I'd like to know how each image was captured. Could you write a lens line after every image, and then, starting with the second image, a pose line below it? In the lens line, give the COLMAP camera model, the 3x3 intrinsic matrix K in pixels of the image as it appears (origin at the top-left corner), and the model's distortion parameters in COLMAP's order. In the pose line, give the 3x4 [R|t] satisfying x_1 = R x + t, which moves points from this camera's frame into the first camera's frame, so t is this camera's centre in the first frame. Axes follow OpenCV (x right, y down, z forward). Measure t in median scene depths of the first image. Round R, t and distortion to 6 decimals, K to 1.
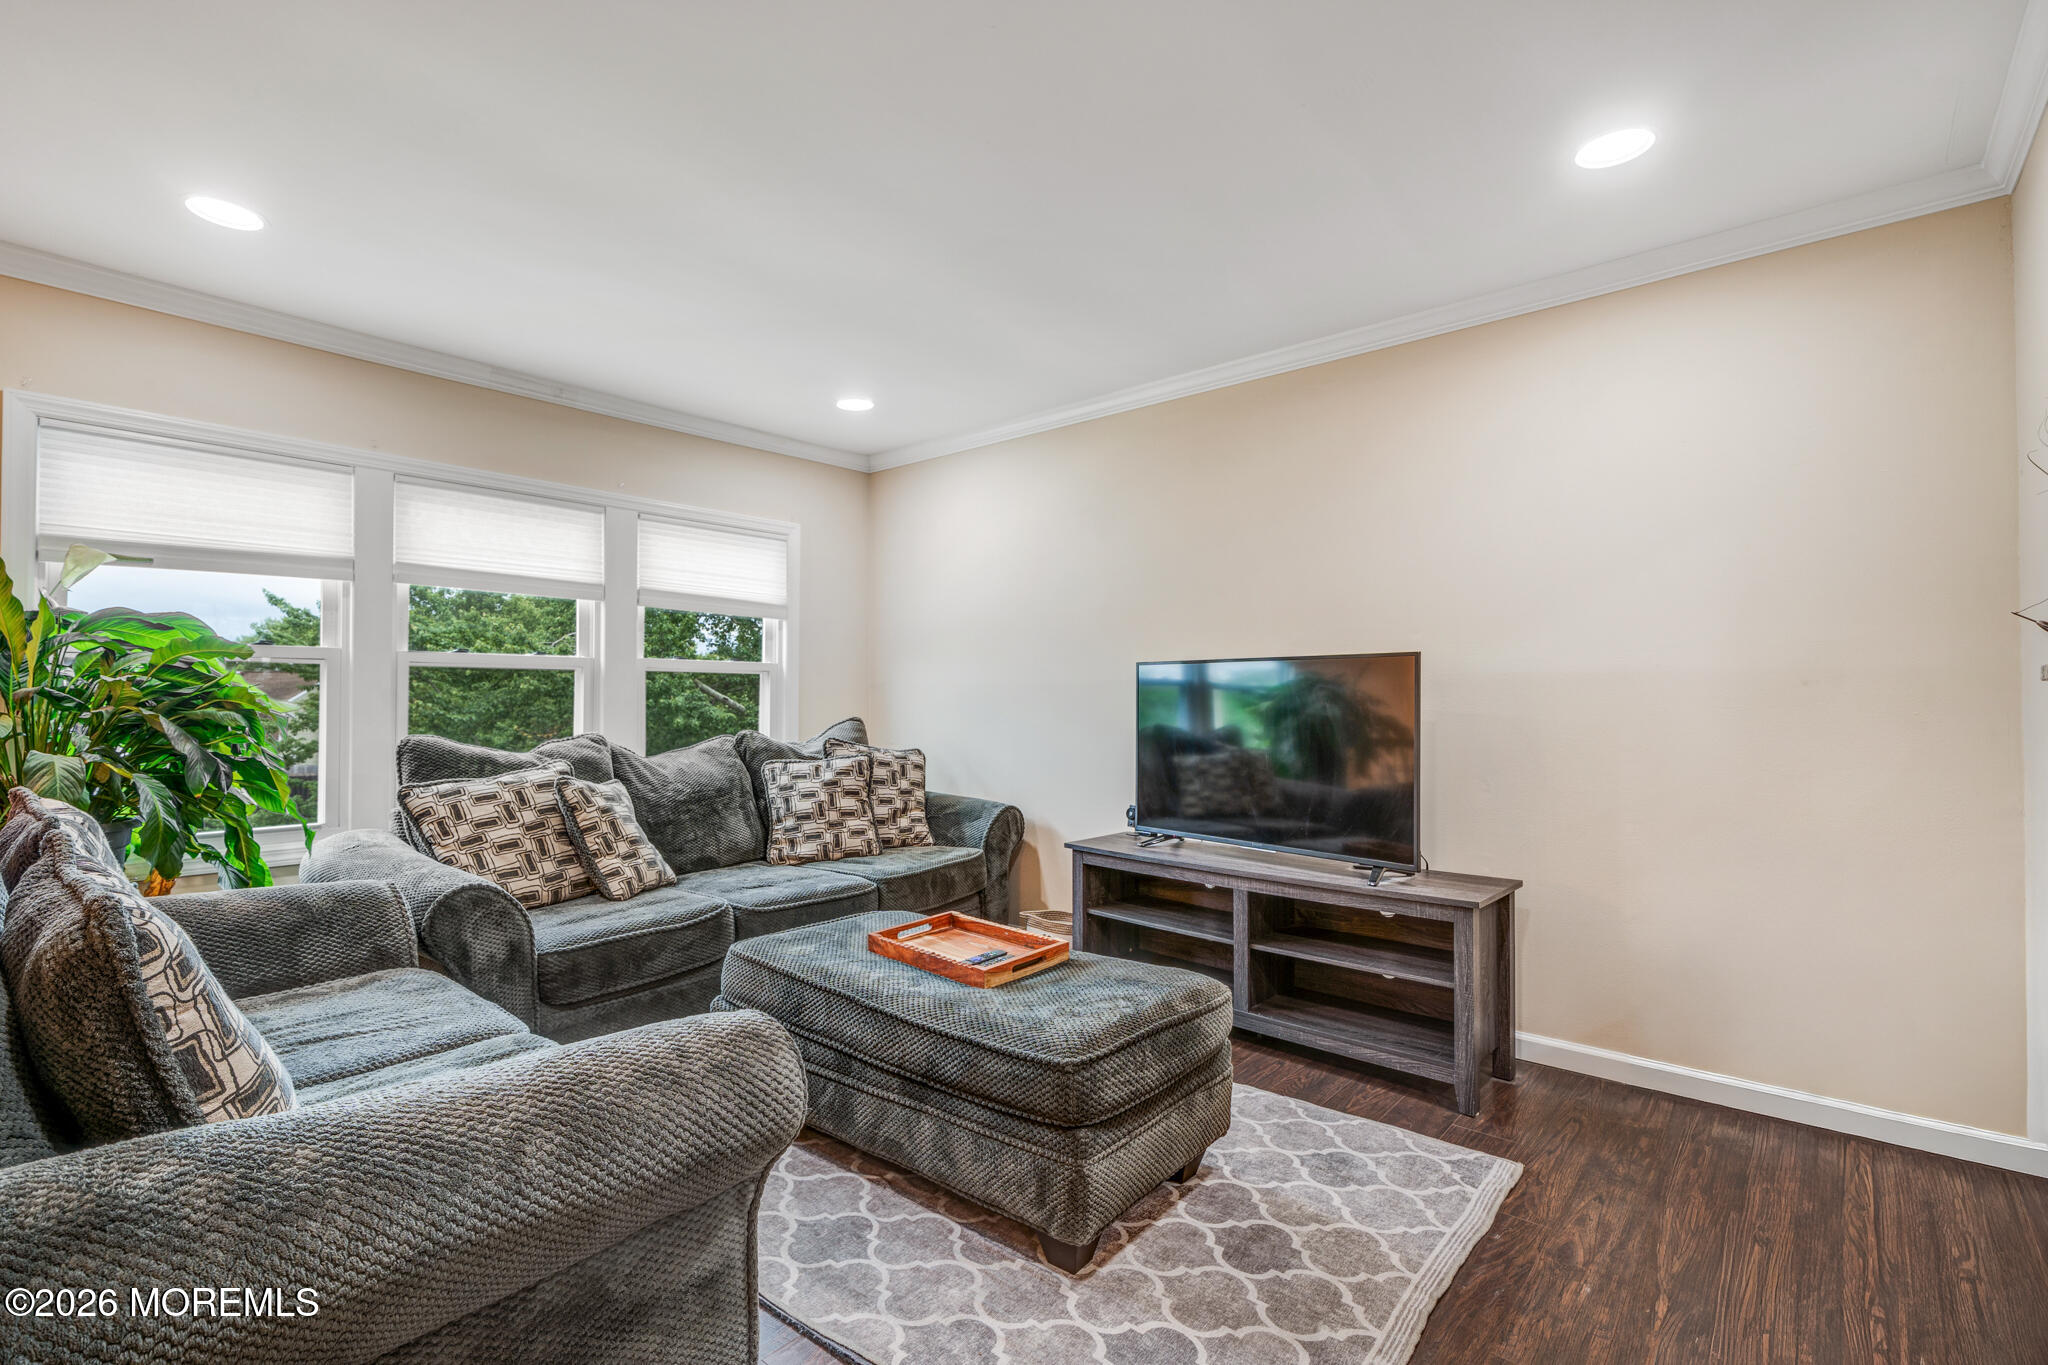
lens RADIAL K [[930.3, 0, 1036.5], [0, 930.3, 688.3], [0, 0, 1]] dist [0.000083, -0.000487]
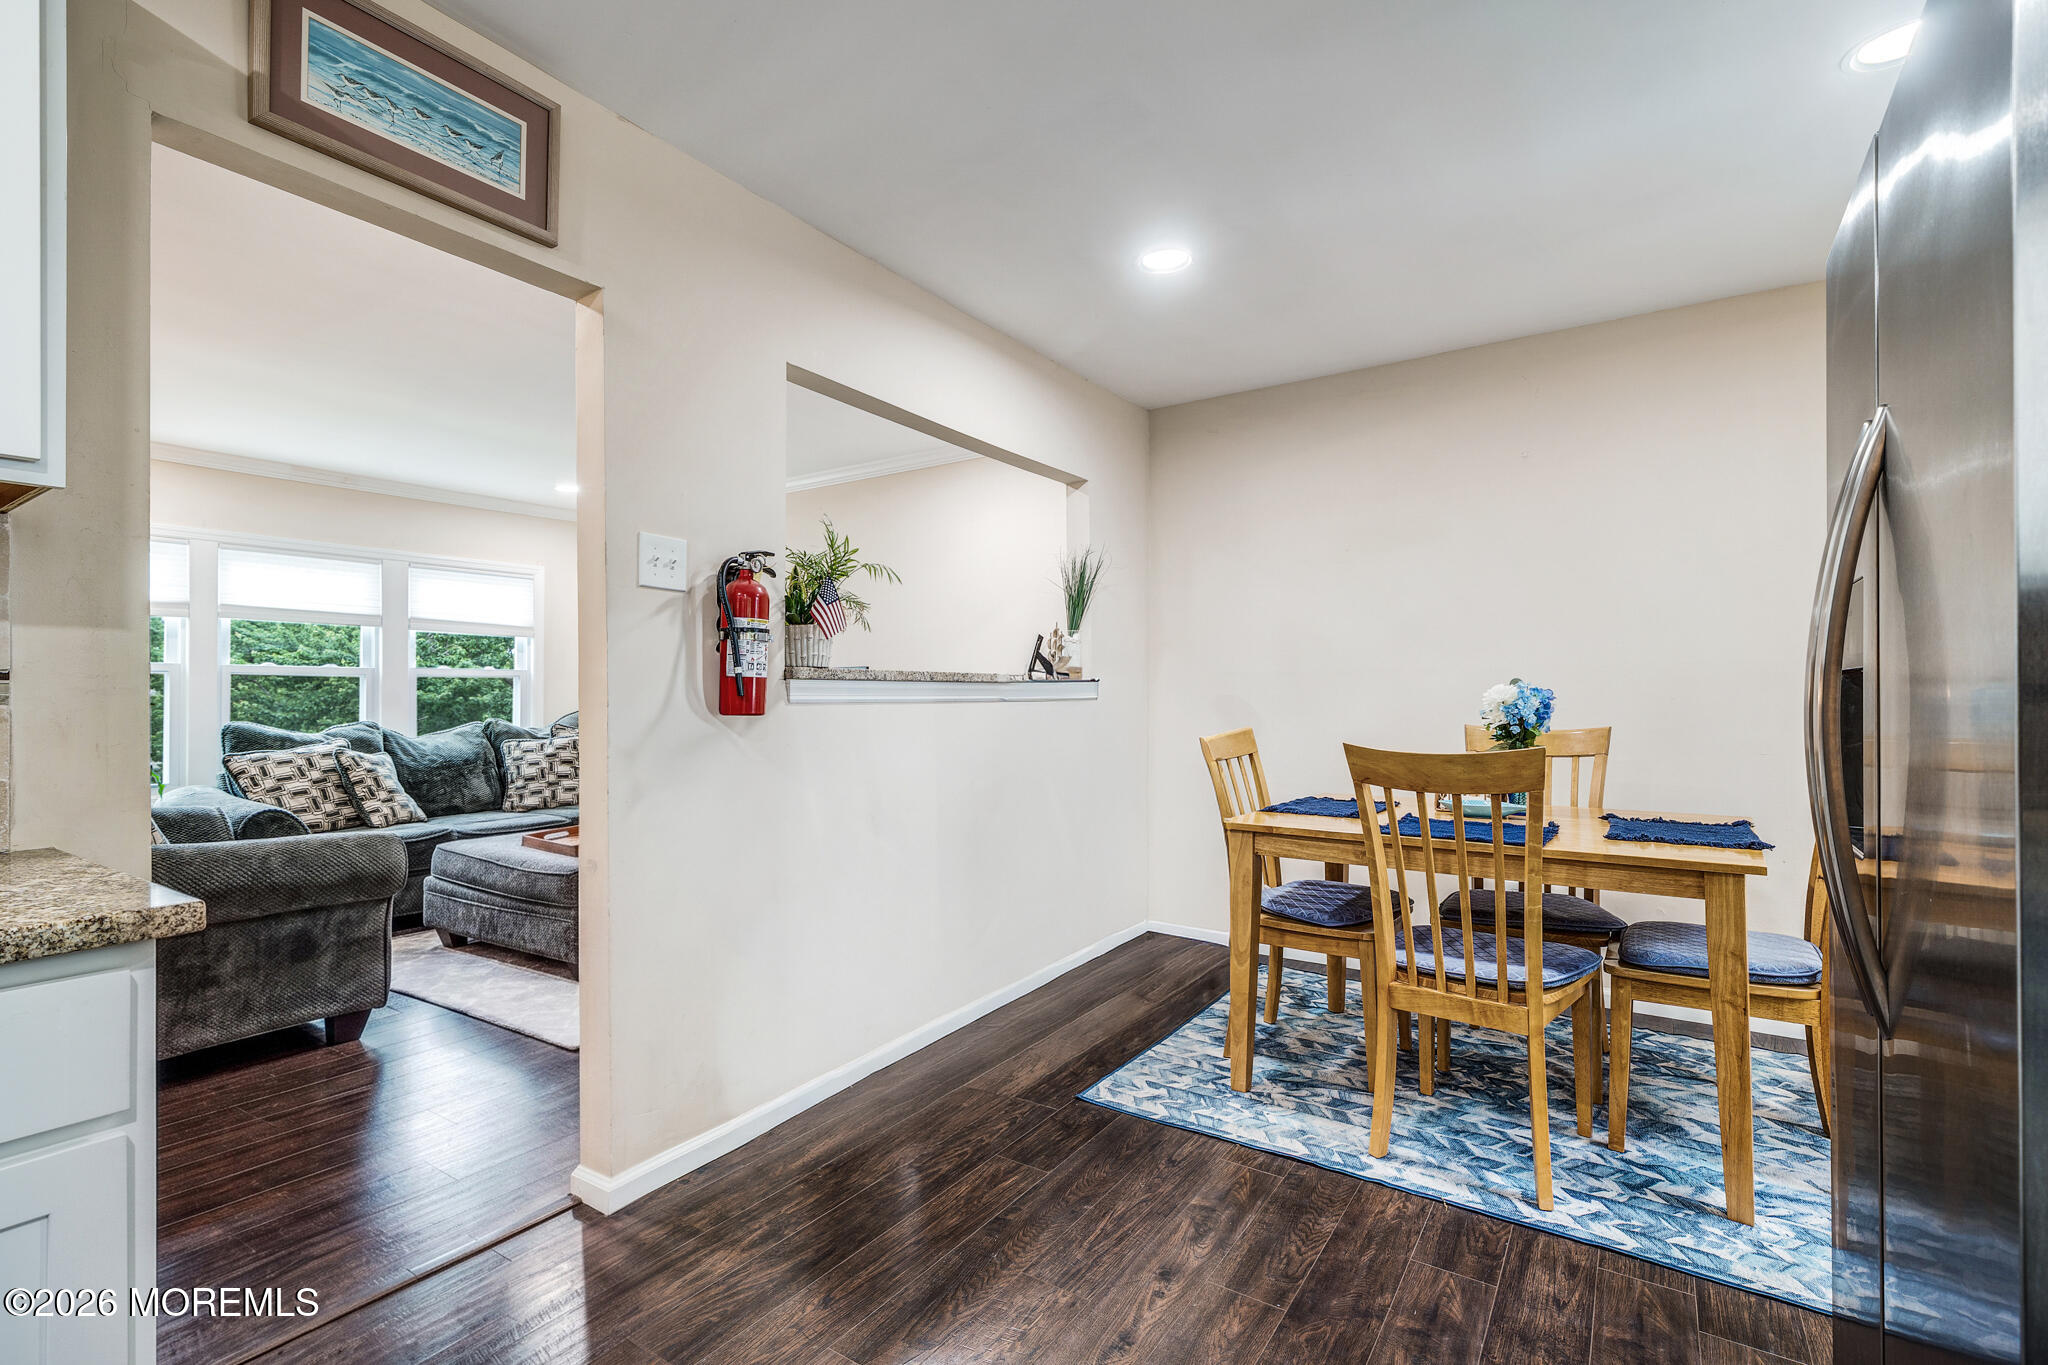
lens RADIAL K [[930.3, 0, 1011.5], [0, 930.3, 684.6], [0, 0, 1]] dist [0.000083, -0.000487]
pose [[0.995021, -0.005571, 0.099505, 0.383430], [0.005489, 0.999984, 0.001105, -0.004221], [-0.099510, -0.000554, 0.995036, -0.550567]]
